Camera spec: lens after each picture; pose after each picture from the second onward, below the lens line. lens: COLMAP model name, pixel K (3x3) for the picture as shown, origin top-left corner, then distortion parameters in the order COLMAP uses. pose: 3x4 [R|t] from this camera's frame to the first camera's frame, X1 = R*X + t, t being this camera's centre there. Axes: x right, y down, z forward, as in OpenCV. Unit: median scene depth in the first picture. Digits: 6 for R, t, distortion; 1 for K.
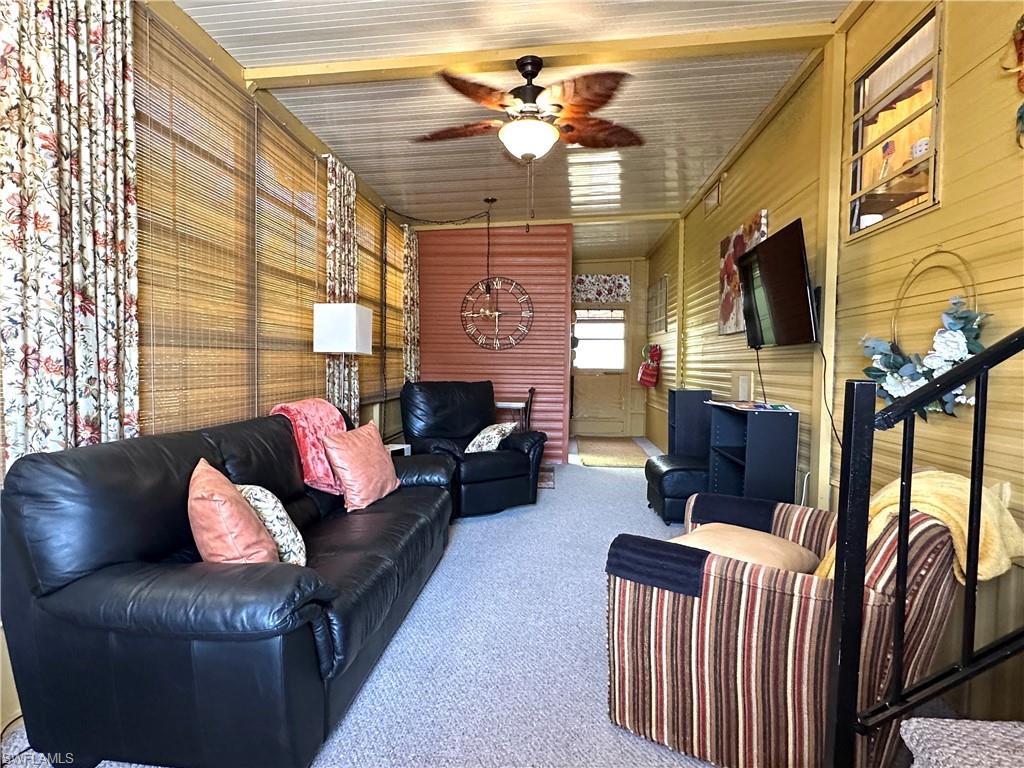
lens RADIAL K [[567.9, 0, 512.8], [0, 567.9, 385.1], [0, 0, 1]] dist [-0.001531, -0.001601]
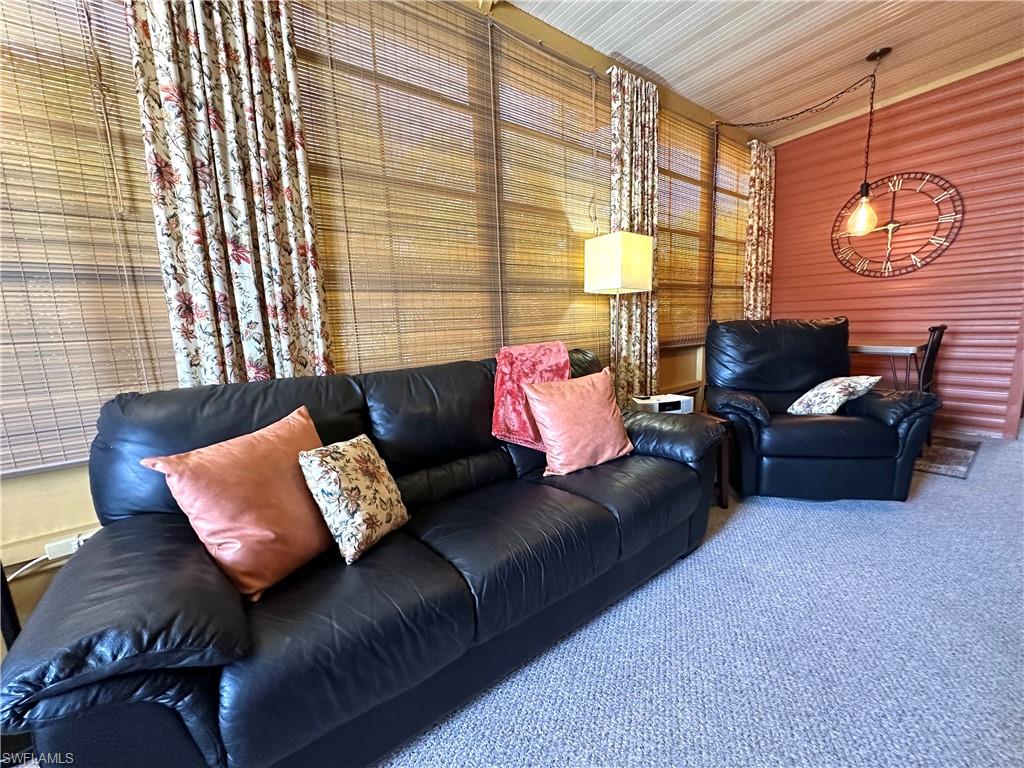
lens RADIAL K [[410.9, 0, 510.5], [0, 410.9, 385.8], [0, 0, 1]] dist [-0.007146, 0.001857]
pose [[0.666183, 0.077177, -0.741785, 0.108183], [0.019507, 0.992488, 0.120780, 0.013926], [0.745534, -0.094932, 0.659672, 0.516218]]
